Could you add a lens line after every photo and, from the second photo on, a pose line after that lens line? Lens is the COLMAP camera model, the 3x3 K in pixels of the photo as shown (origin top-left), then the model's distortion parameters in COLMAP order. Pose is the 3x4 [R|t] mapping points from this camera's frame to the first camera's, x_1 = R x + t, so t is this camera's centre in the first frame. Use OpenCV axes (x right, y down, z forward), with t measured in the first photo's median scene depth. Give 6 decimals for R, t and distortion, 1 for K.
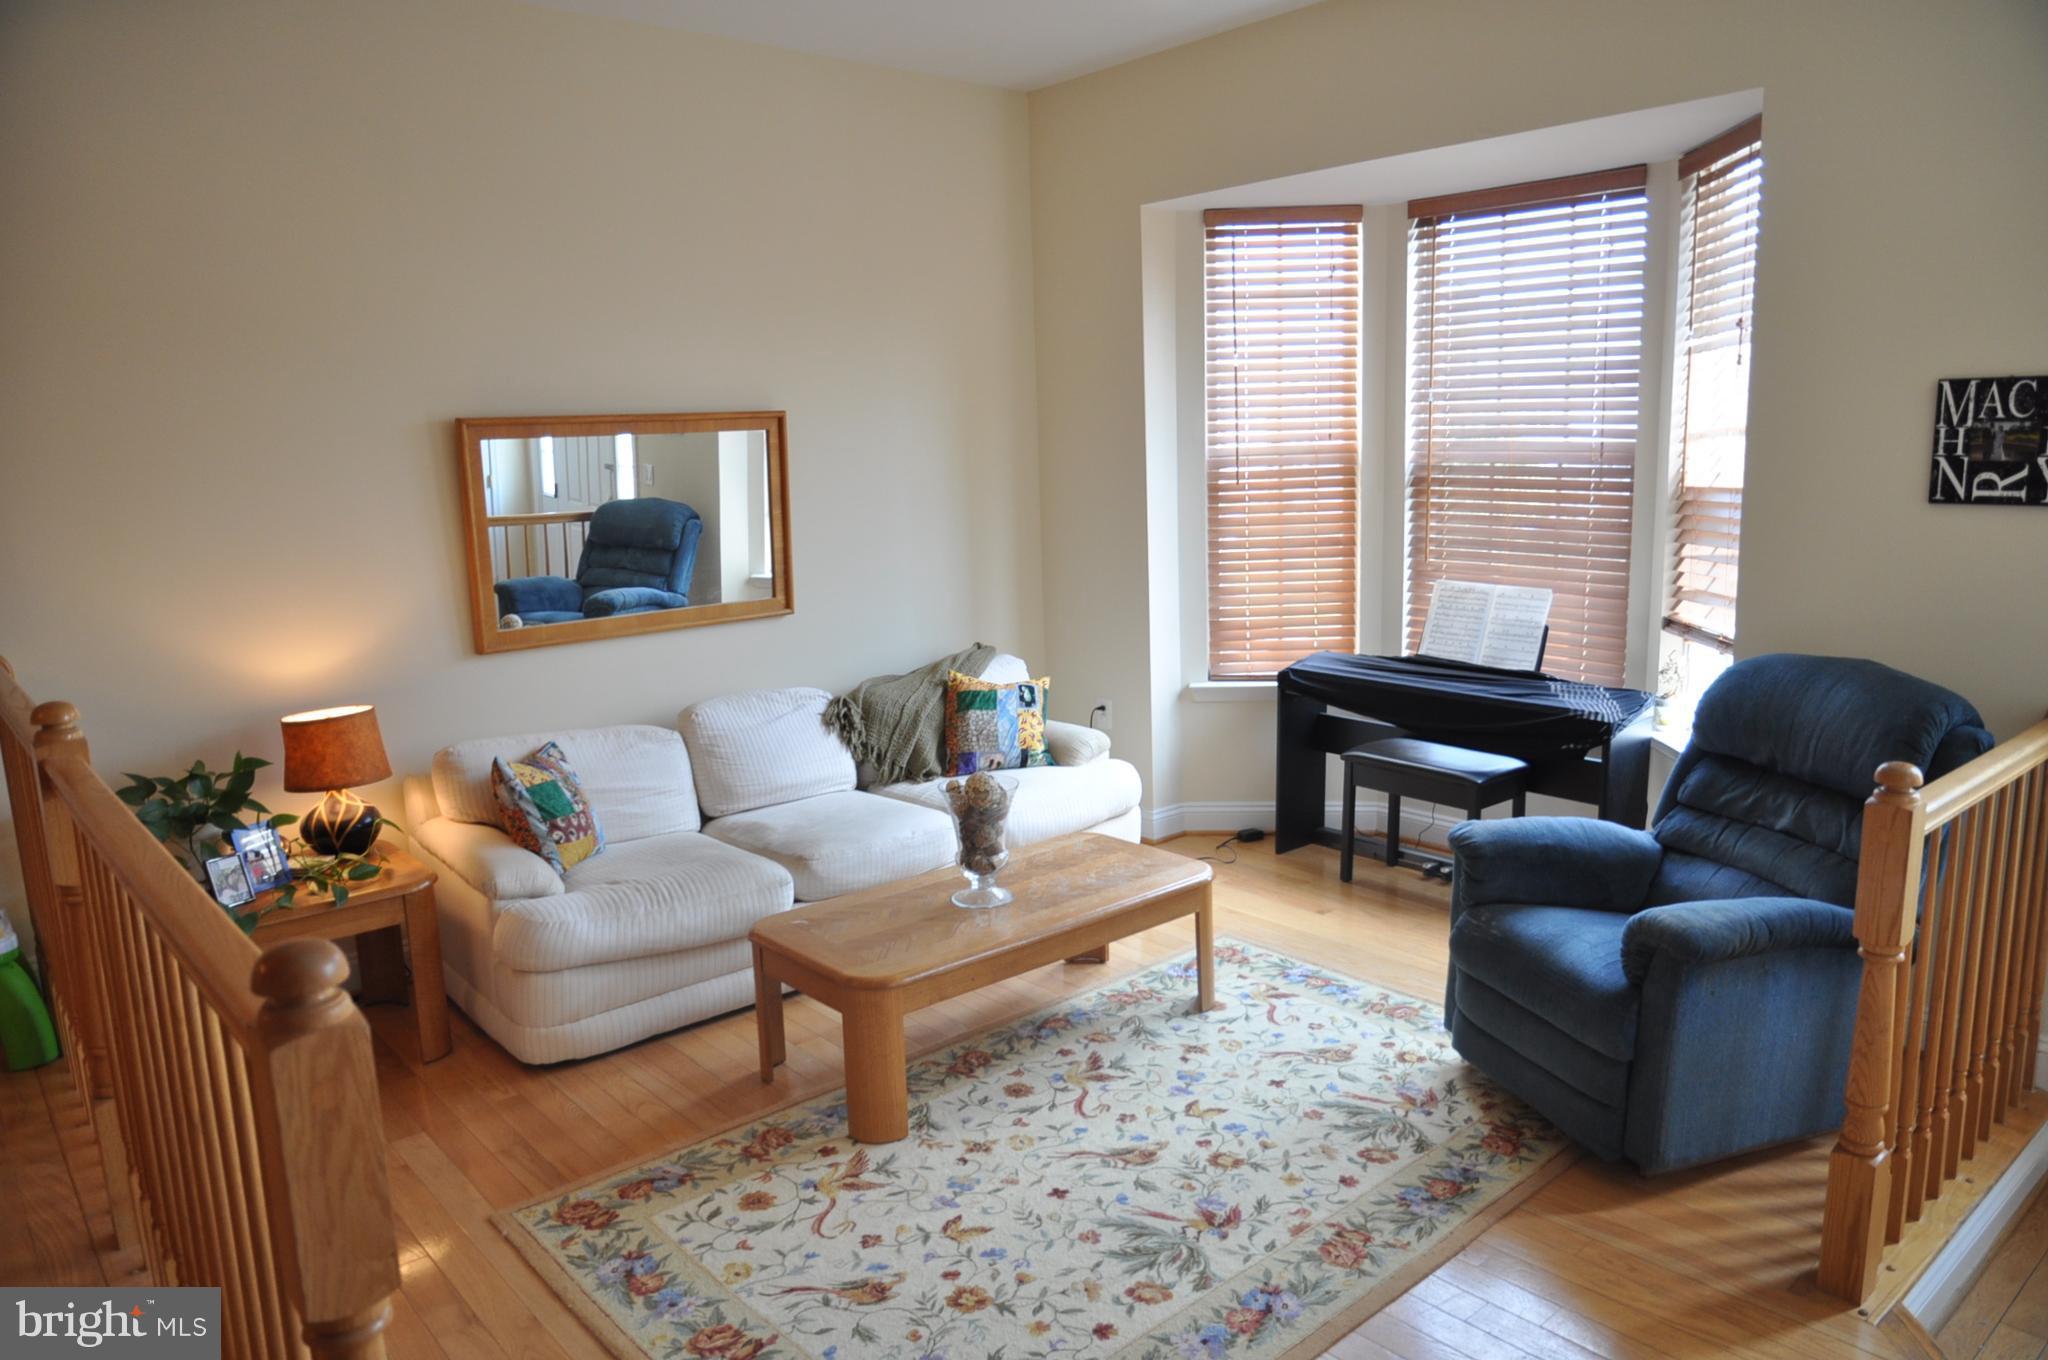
lens RADIAL K [[1395.4, 0, 1024.6], [0, 1395.4, 685.9], [0, 0, 1]] dist [-0.026426, 0.004111]
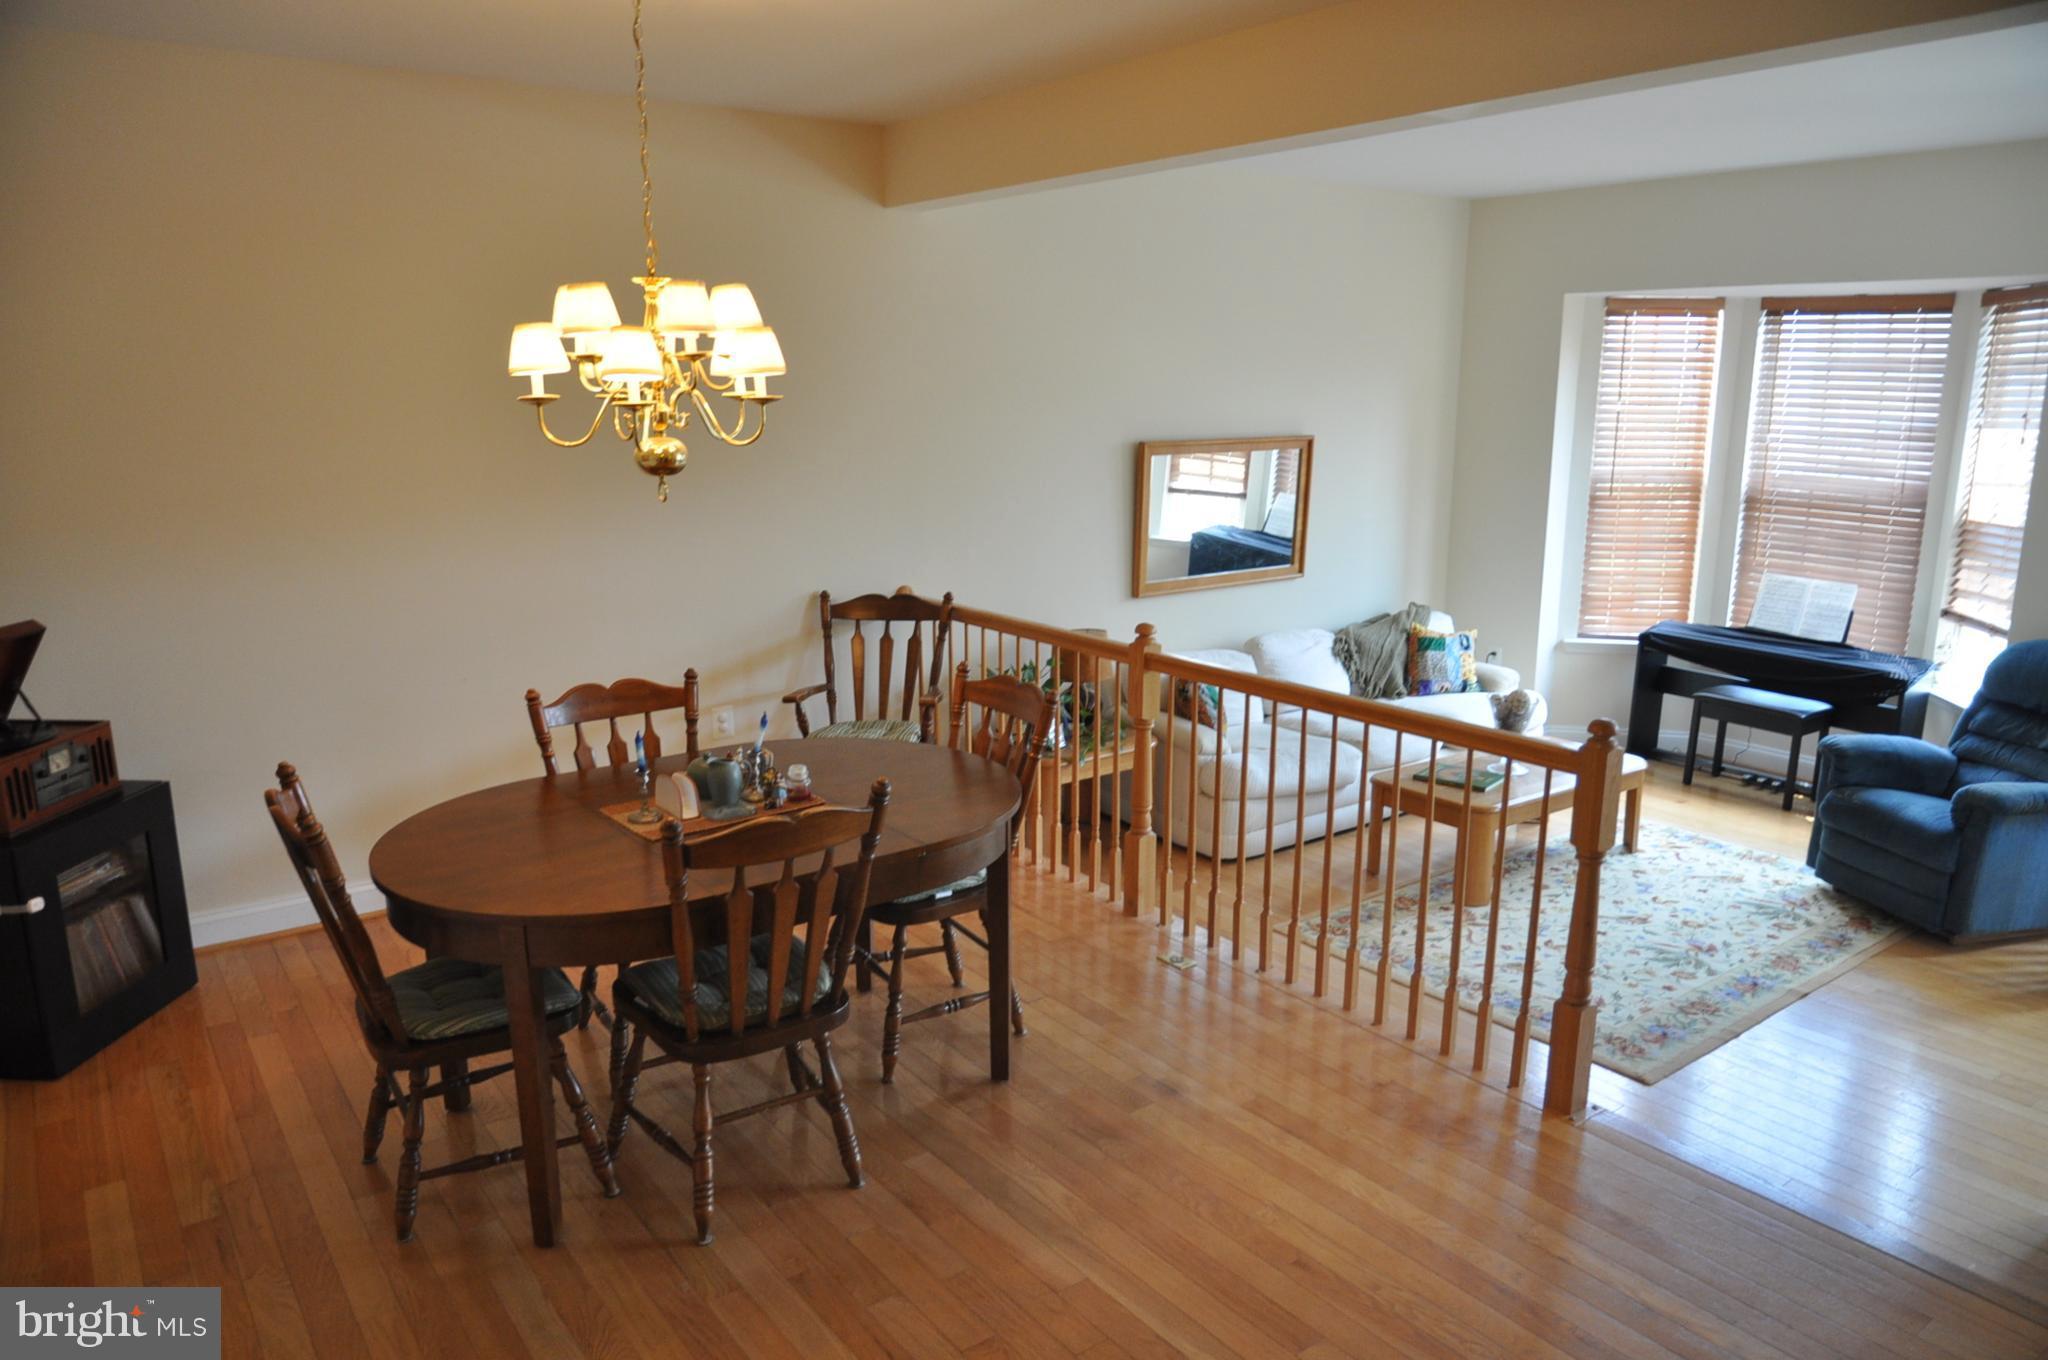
lens RADIAL K [[1395.4, 0, 1024.6], [0, 1395.4, 685.9], [0, 0, 1]] dist [-0.026426, 0.004111]
pose [[0.996341, 0.049037, -0.069995, -0.359913], [-0.046122, 0.998024, 0.042679, 0.011908], [0.071950, -0.039295, 0.996634, -0.465346]]
